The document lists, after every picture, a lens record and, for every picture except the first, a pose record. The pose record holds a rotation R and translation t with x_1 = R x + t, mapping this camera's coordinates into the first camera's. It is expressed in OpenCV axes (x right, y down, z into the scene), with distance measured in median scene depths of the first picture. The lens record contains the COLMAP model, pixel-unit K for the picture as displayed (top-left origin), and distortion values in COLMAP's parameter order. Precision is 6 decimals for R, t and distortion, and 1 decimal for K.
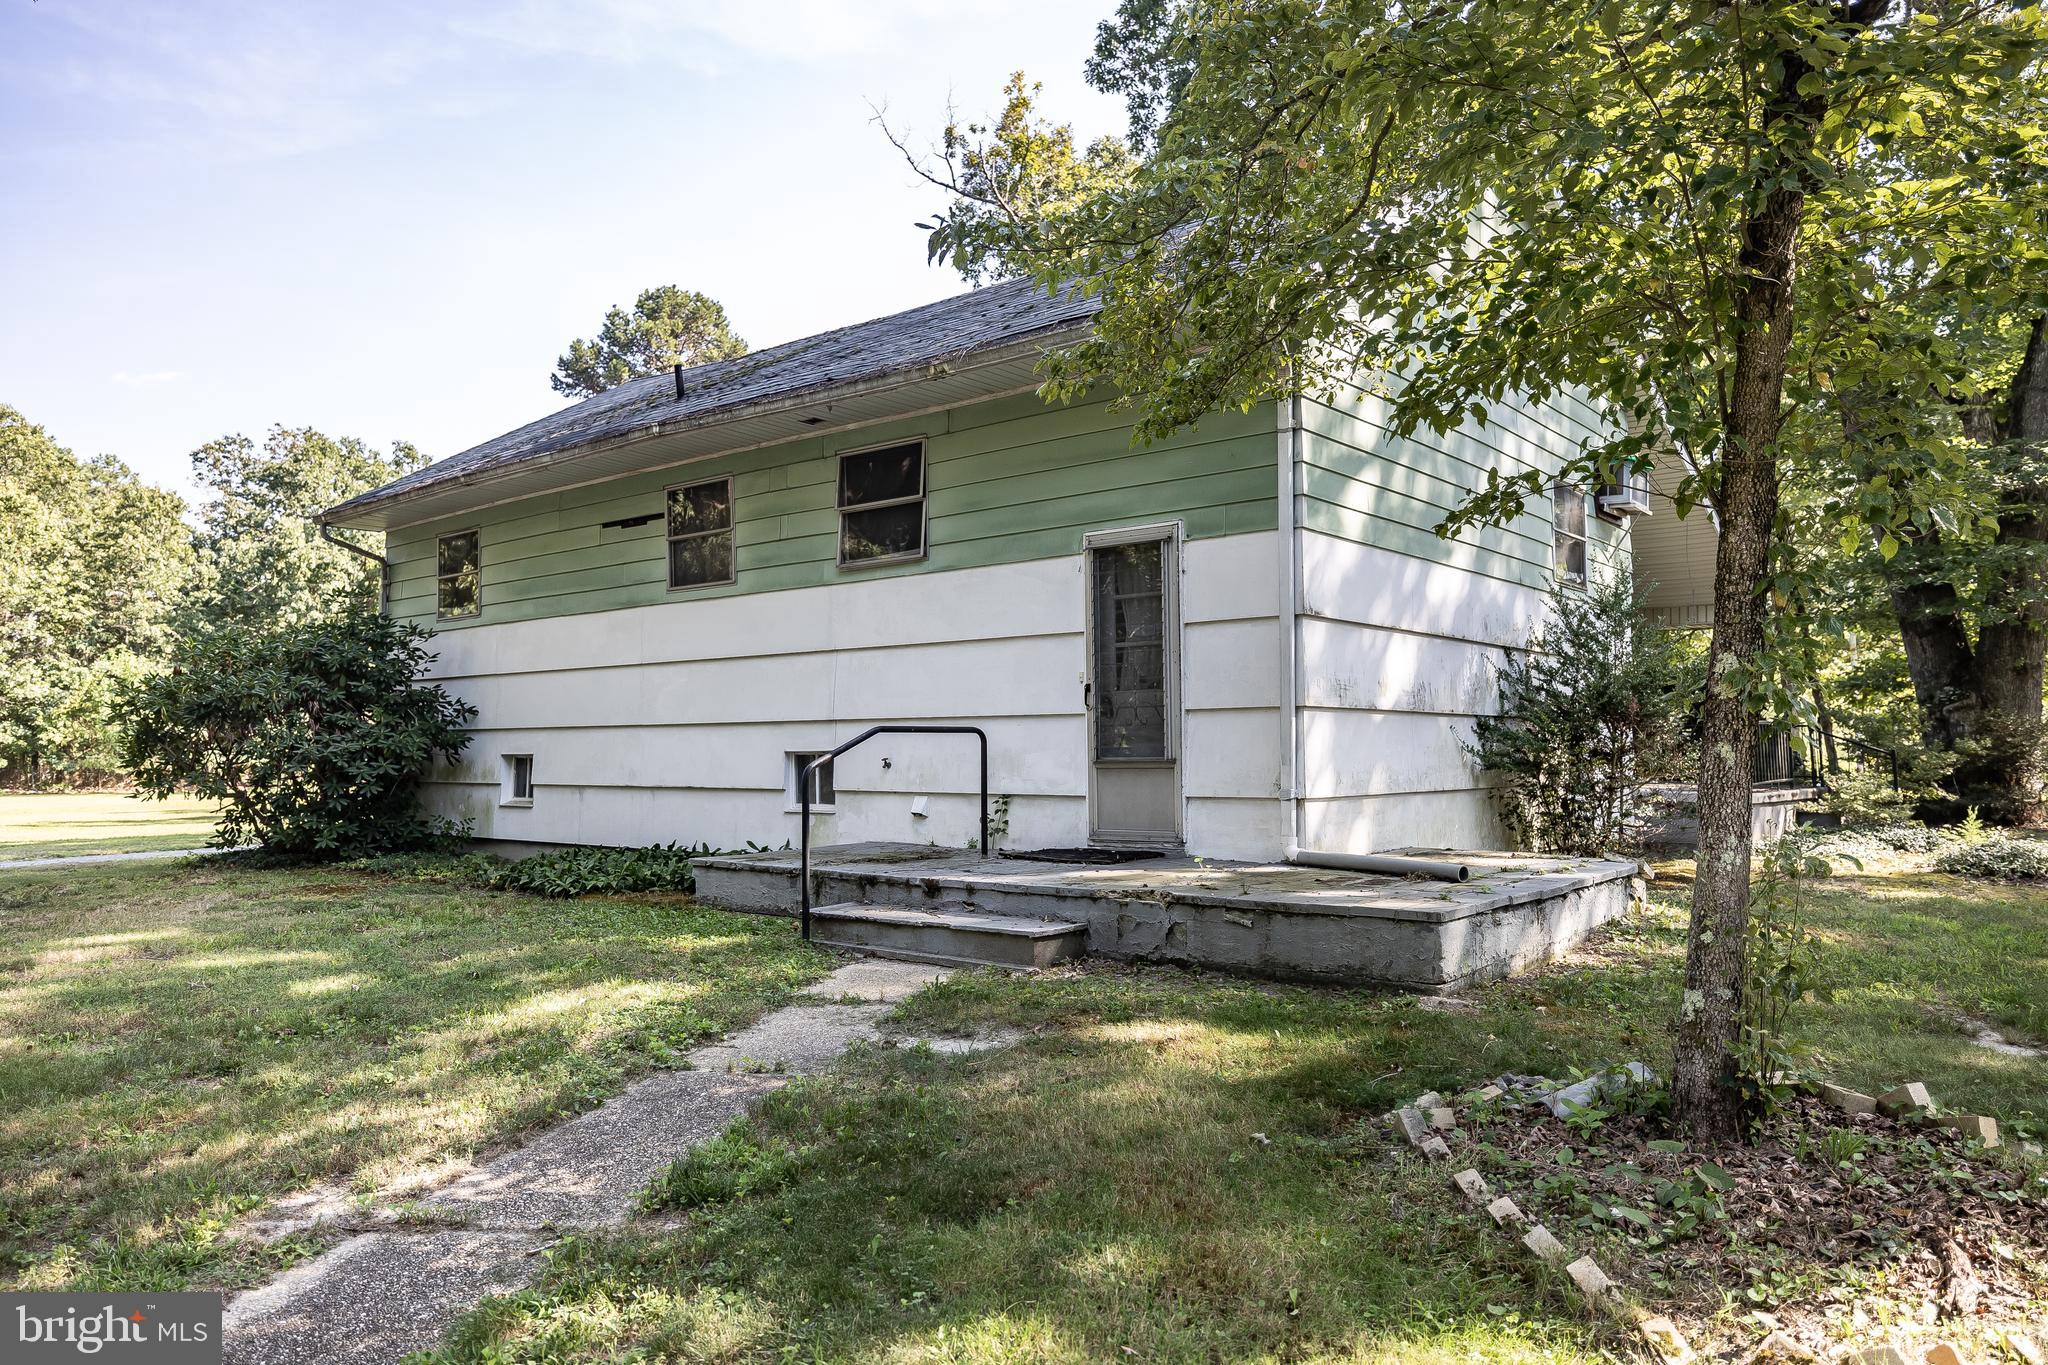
lens RADIAL K [[1404.4, 0, 1022.9], [0, 1404.4, 685.8], [0, 0, 1]] dist [-0.001215, 0.000203]
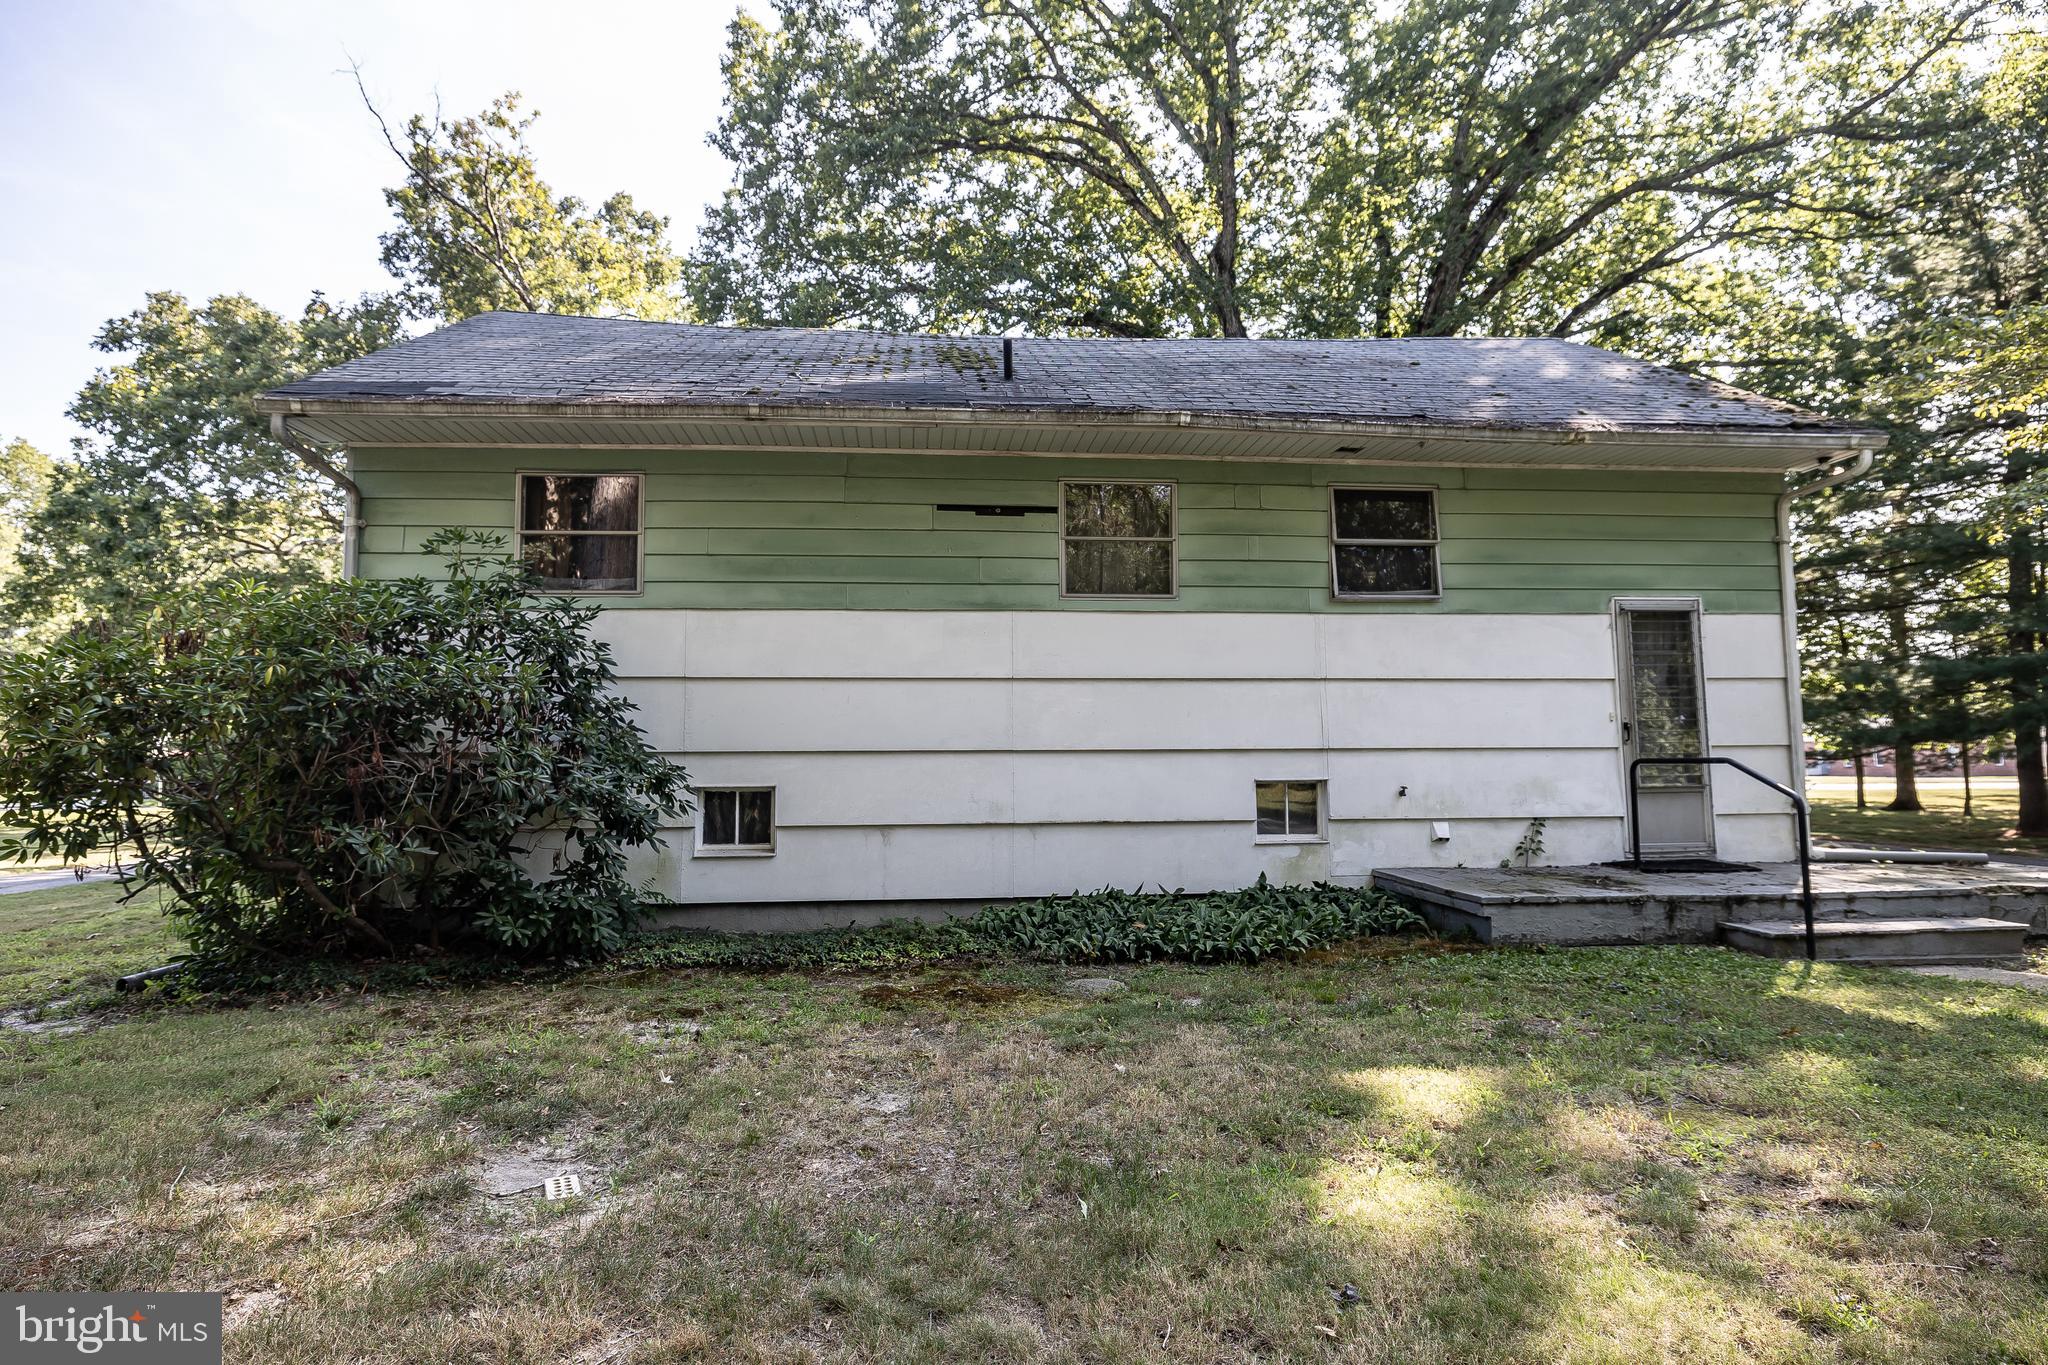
lens RADIAL K [[1098.2, 0, 1023.6], [0, 1098.2, 677.7], [0, 0, 1]] dist [0.001999, 0.000073]
pose [[0.699885, 0.058296, 0.711873, -0.835324], [-0.028801, 0.998156, -0.053424, 0.021571], [-0.713675, 0.016888, 0.700274, 0.601912]]
